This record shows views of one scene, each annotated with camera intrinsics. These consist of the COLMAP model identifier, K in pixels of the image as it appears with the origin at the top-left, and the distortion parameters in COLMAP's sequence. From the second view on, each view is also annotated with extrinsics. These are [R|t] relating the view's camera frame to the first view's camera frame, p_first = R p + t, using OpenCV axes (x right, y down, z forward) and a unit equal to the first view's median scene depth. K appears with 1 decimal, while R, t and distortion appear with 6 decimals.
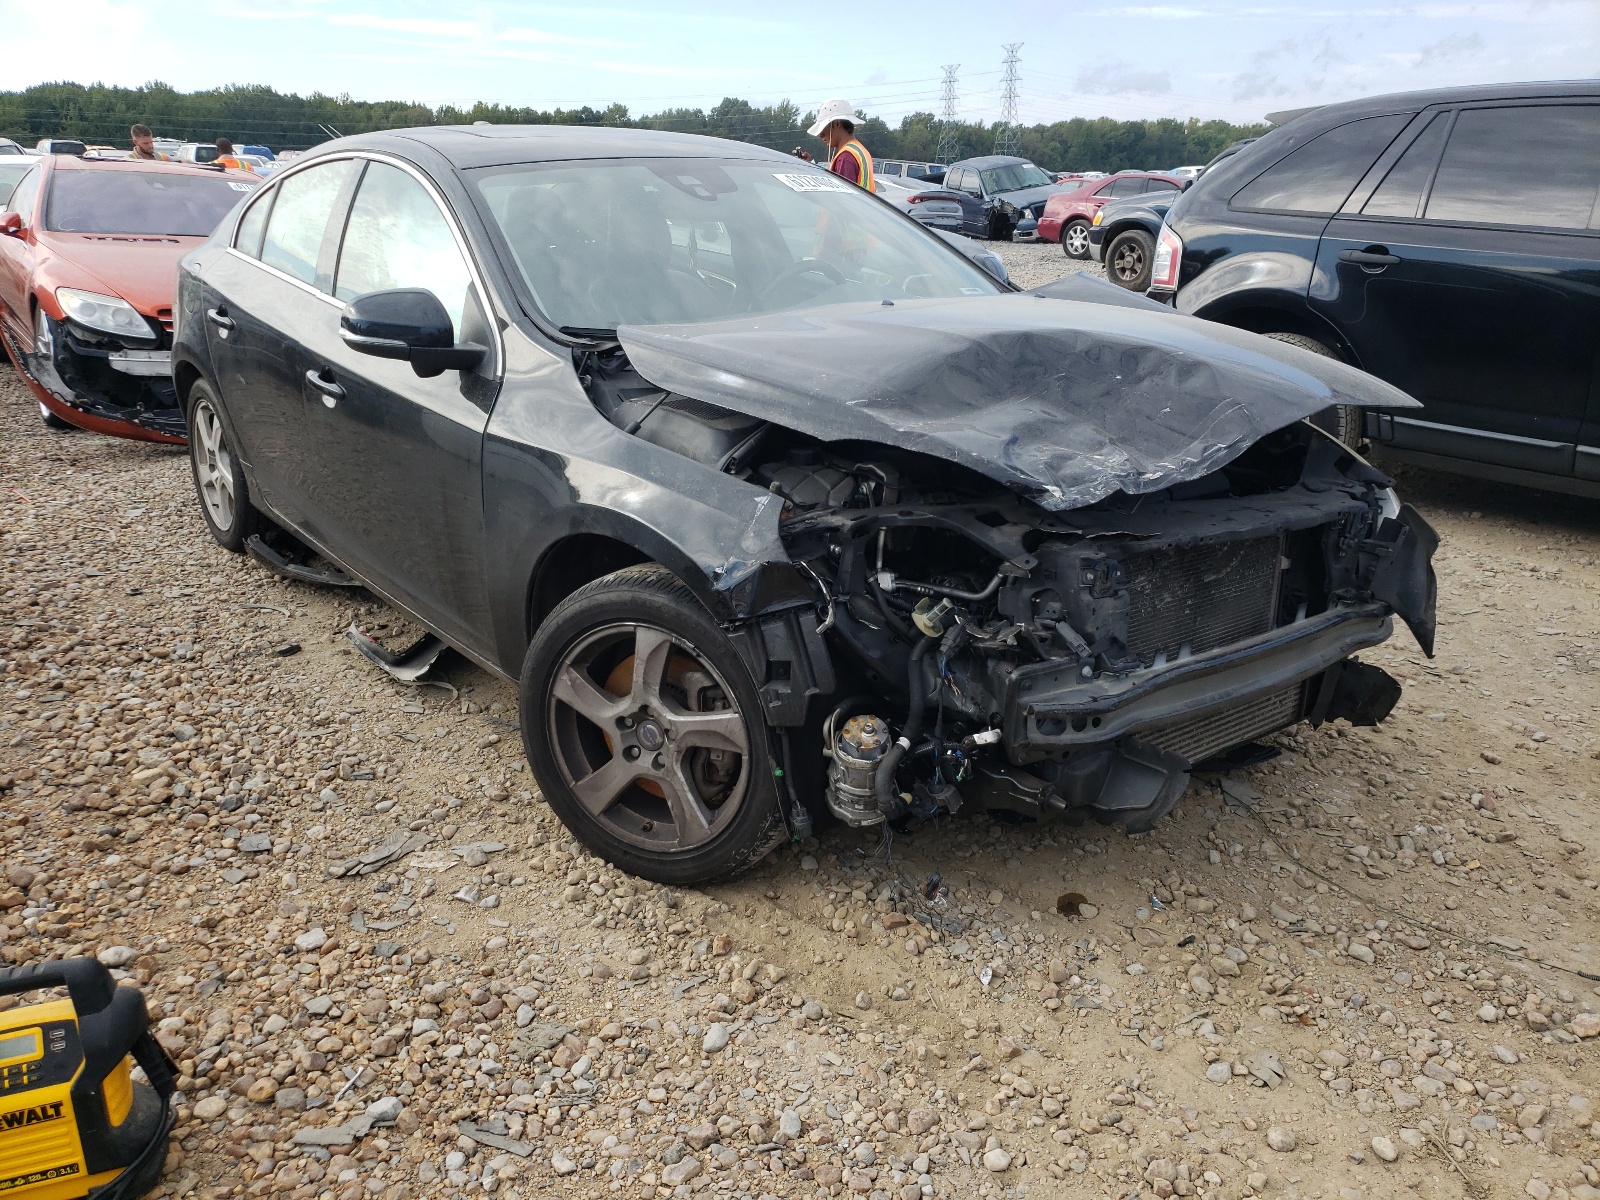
lens RADIAL K [[1231.4, 0, 798.1], [0, 1231.4, 610.8], [0, 0, 1]] dist [0.002580, 0.023087]
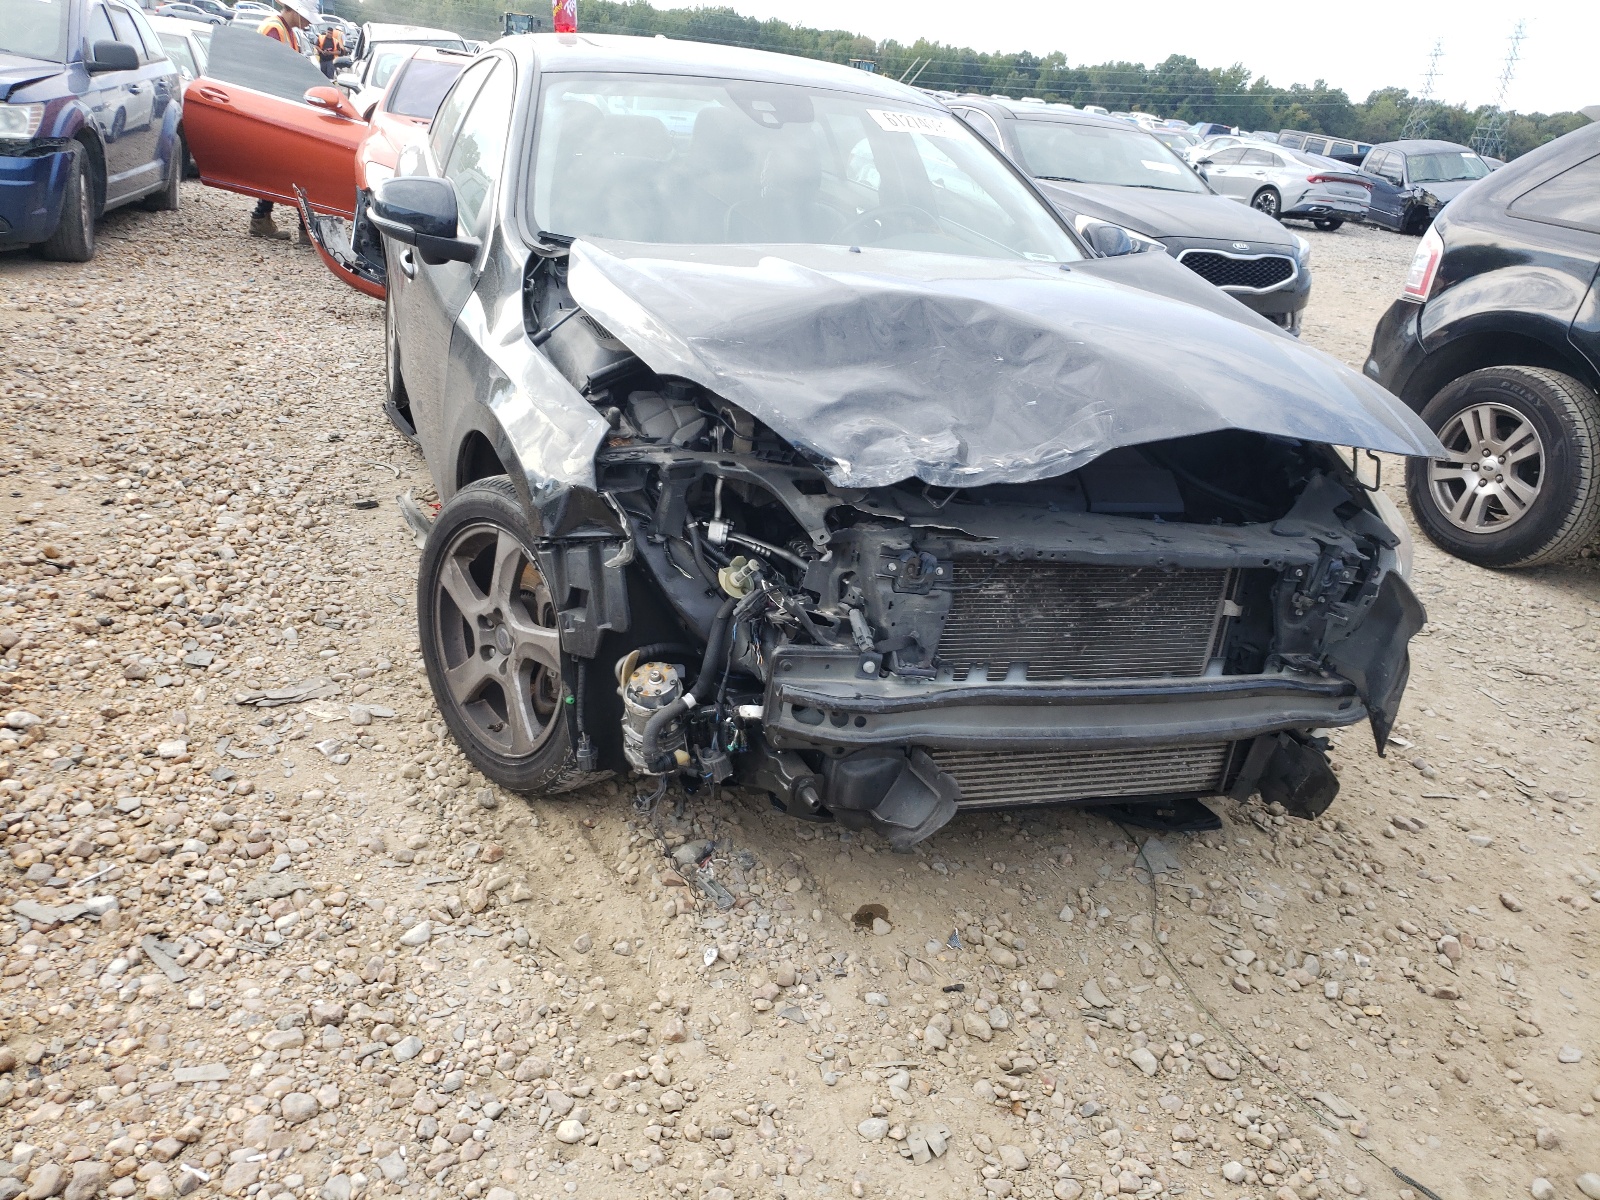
lens RADIAL K [[1231.4, 0, 799.1], [0, 1231.4, 589.0], [0, 0, 1]] dist [0.002580, 0.023087]
pose [[0.936897, 0.207033, -0.281710, 0.411550], [-0.200699, 0.978299, 0.051492, -0.042561], [0.286257, 0.008296, 0.958117, 0.102388]]
